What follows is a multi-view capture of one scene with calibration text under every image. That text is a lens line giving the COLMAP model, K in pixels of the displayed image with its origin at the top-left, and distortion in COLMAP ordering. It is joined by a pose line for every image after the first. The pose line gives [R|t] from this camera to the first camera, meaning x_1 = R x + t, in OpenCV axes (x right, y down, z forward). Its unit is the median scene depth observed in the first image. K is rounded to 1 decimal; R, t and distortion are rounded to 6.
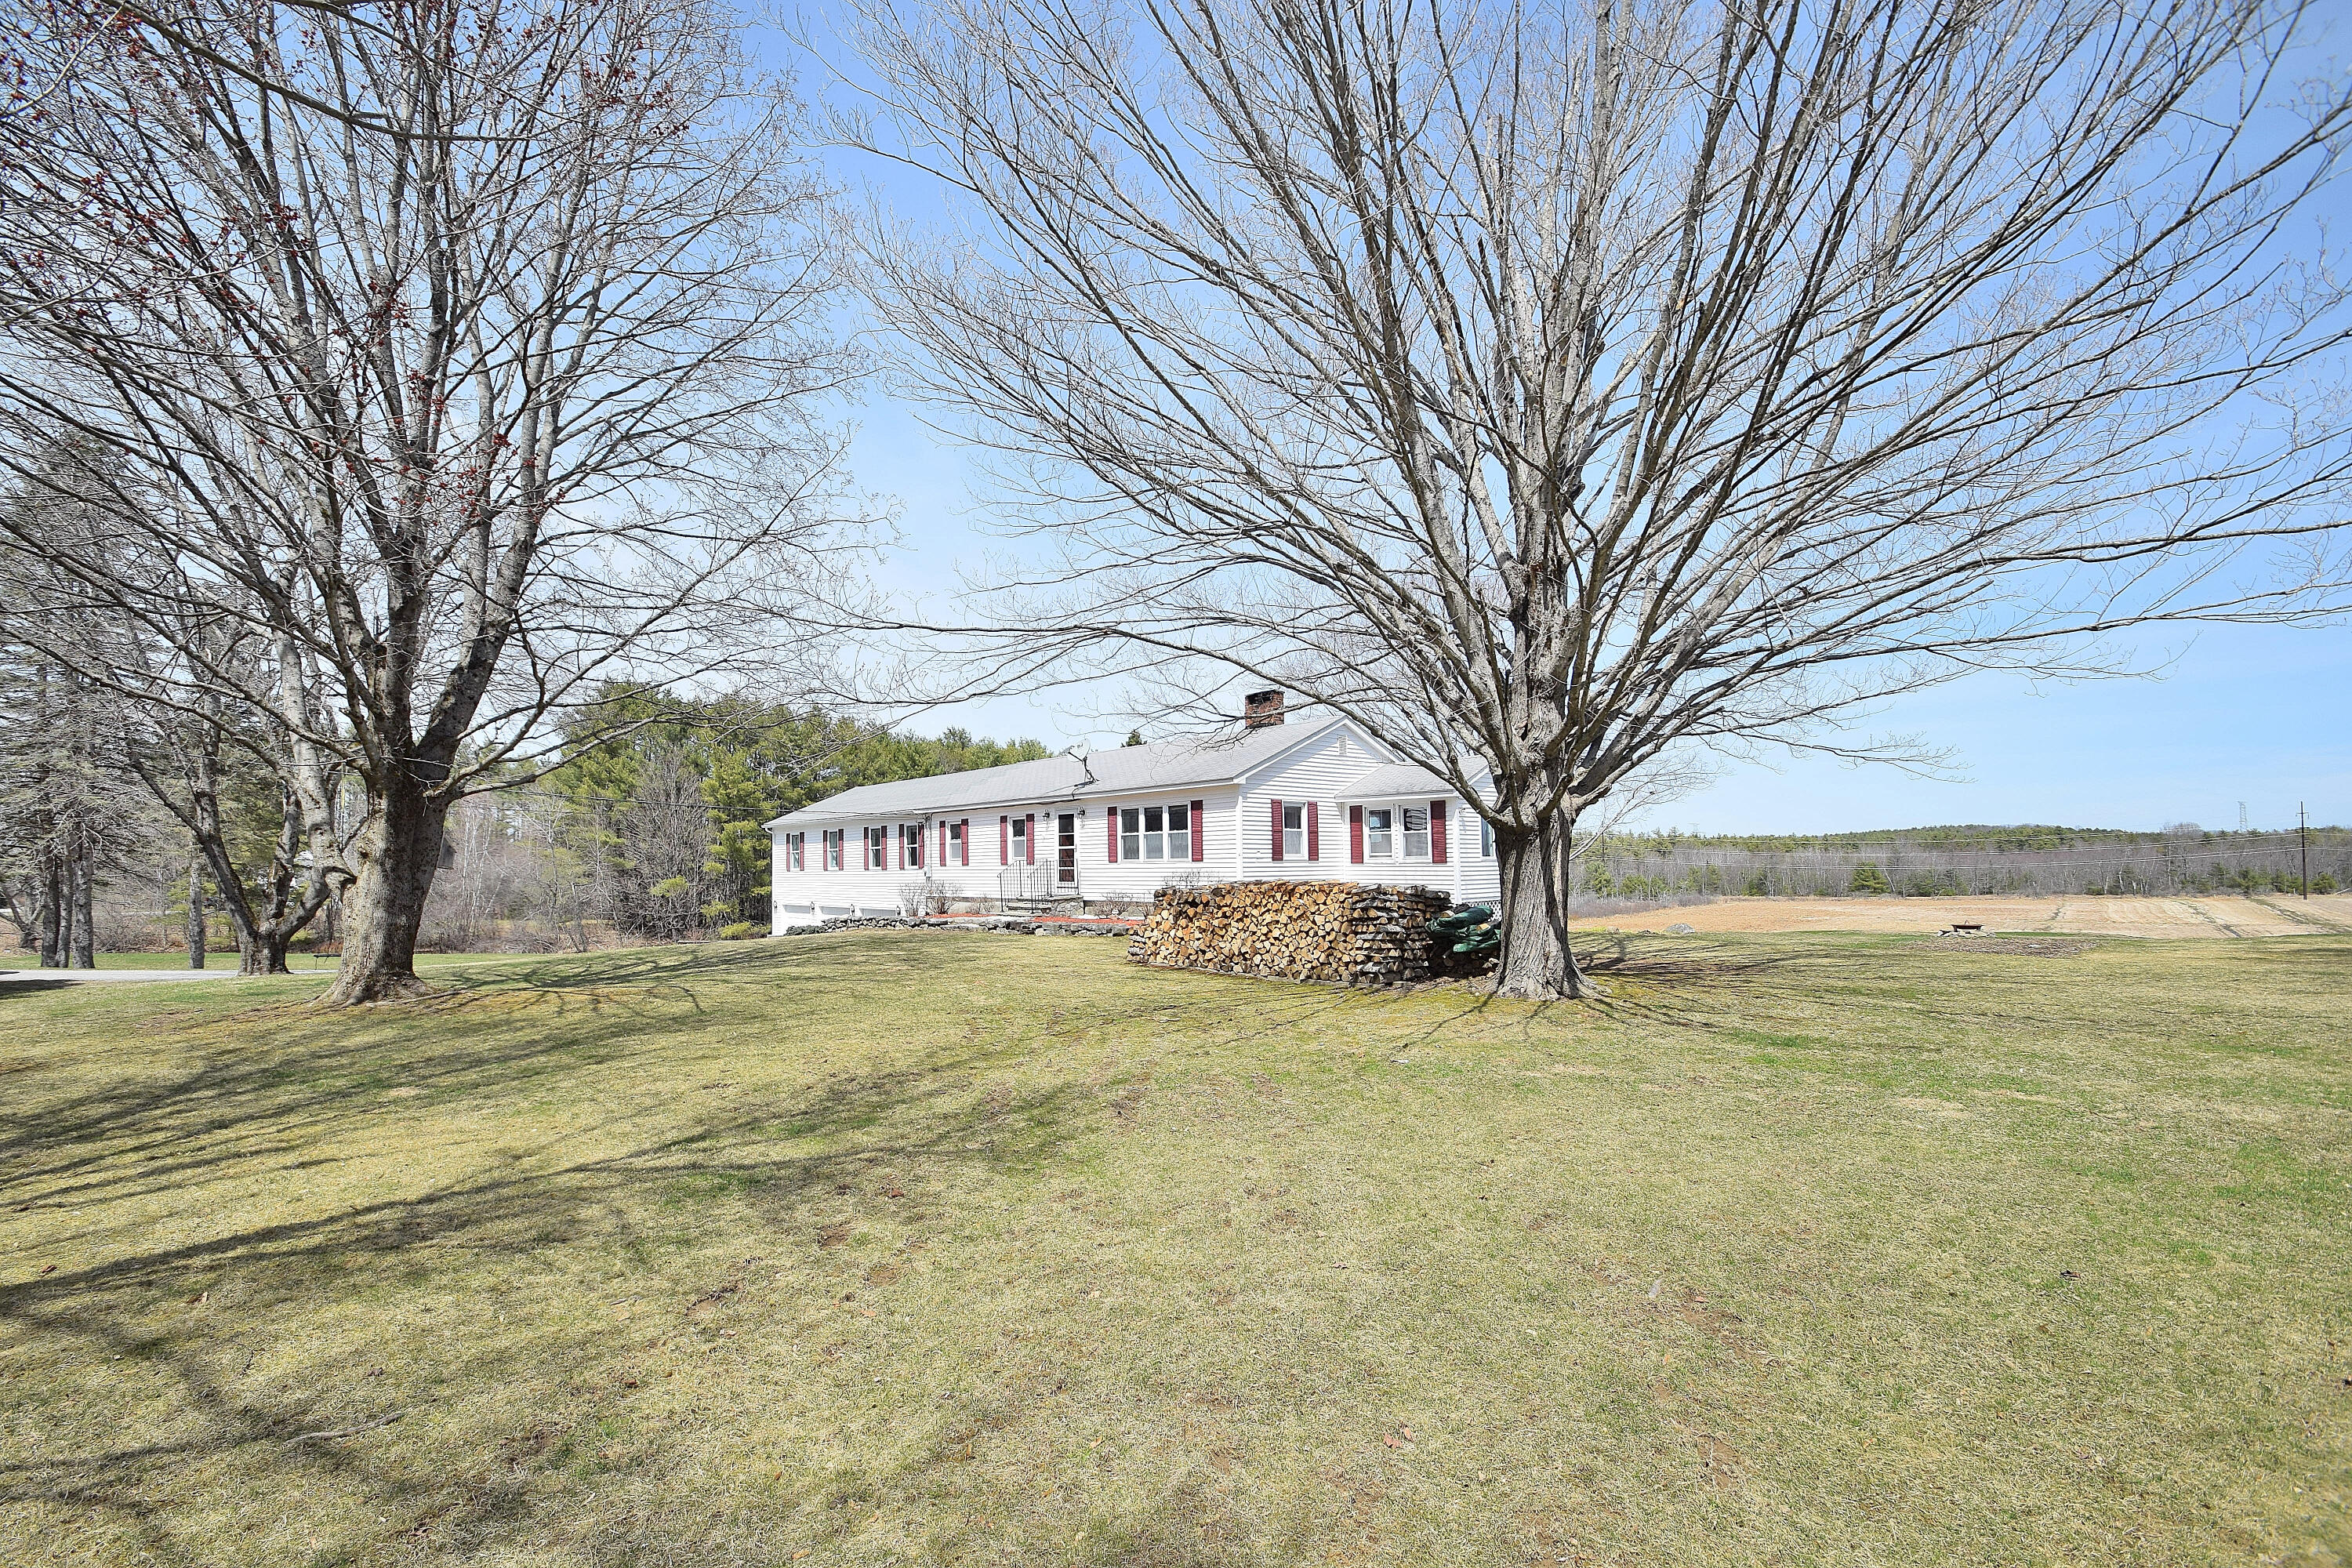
lens RADIAL K [[1027.6, 0, 1179.9], [0, 1027.6, 782.8], [0, 0, 1]] dist [-0.001264, -0.000050]
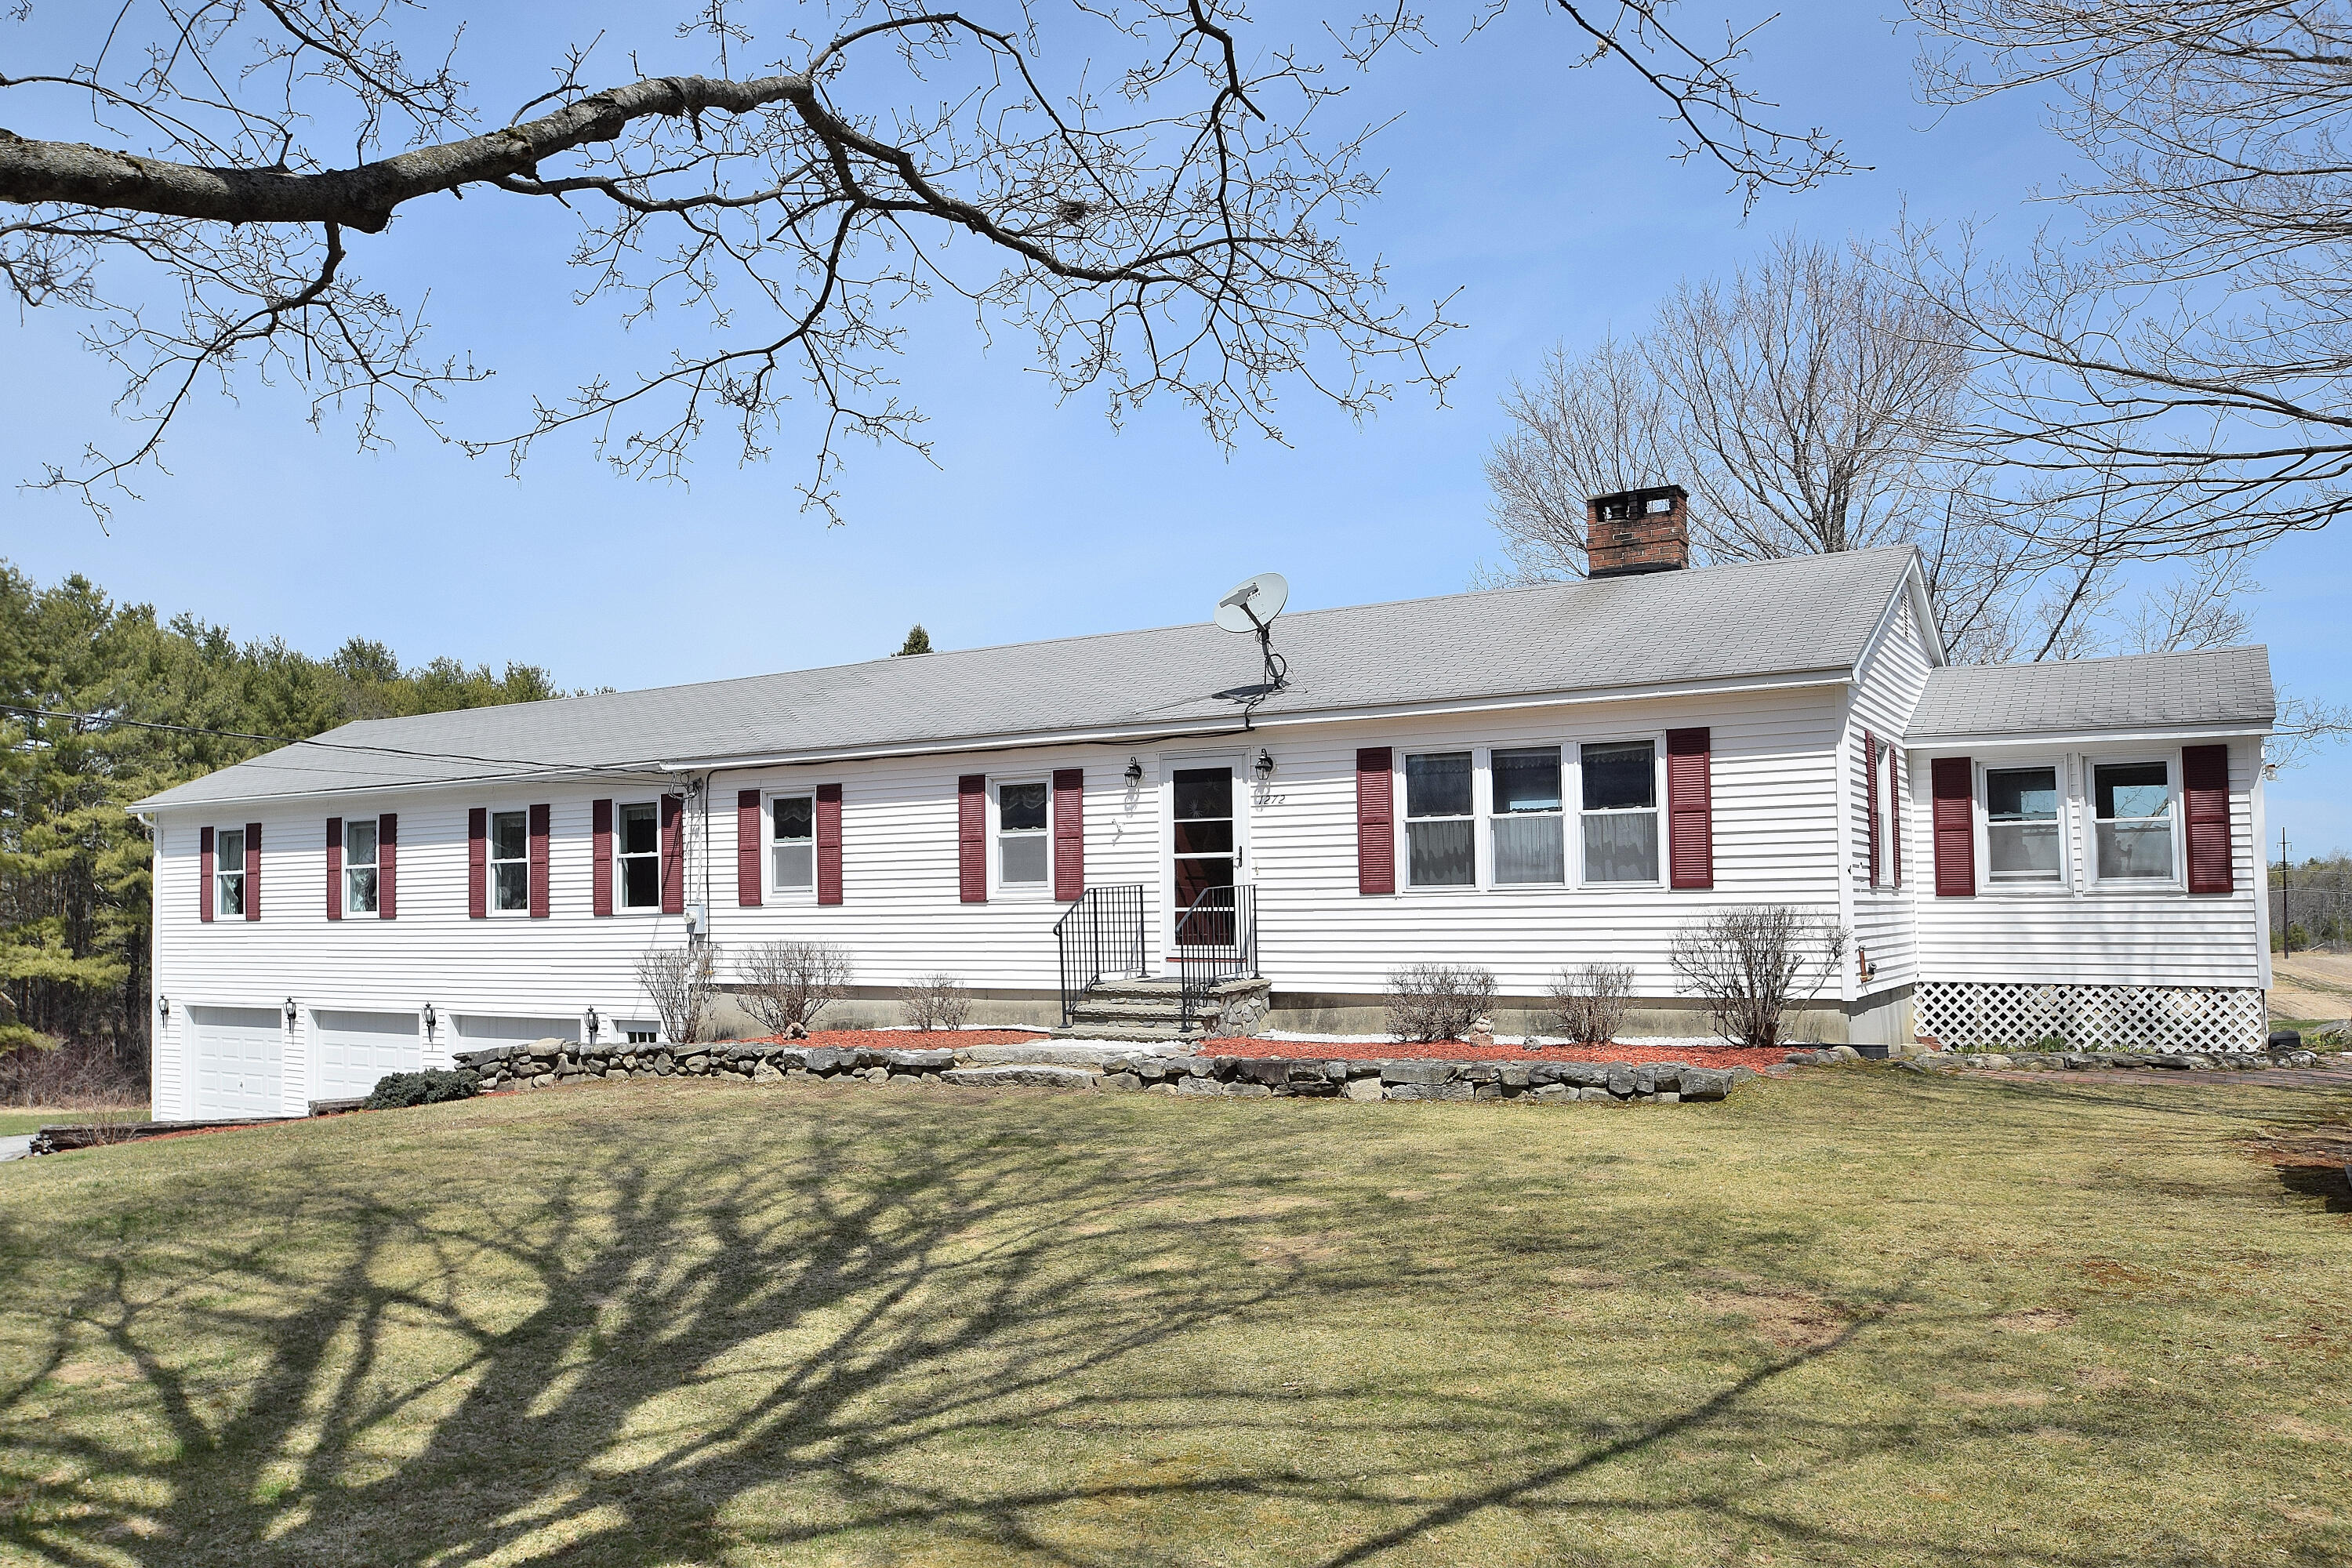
lens RADIAL K [[1758.7, 0, 1174.7], [0, 1758.7, 791.2], [0, 0, 1]] dist [-0.006245, -0.001520]
pose [[0.965008, 0.017332, 0.261648, -0.259401], [-0.020063, 0.999769, 0.007770, 0.030106], [-0.261453, -0.012748, 0.965132, 0.326866]]
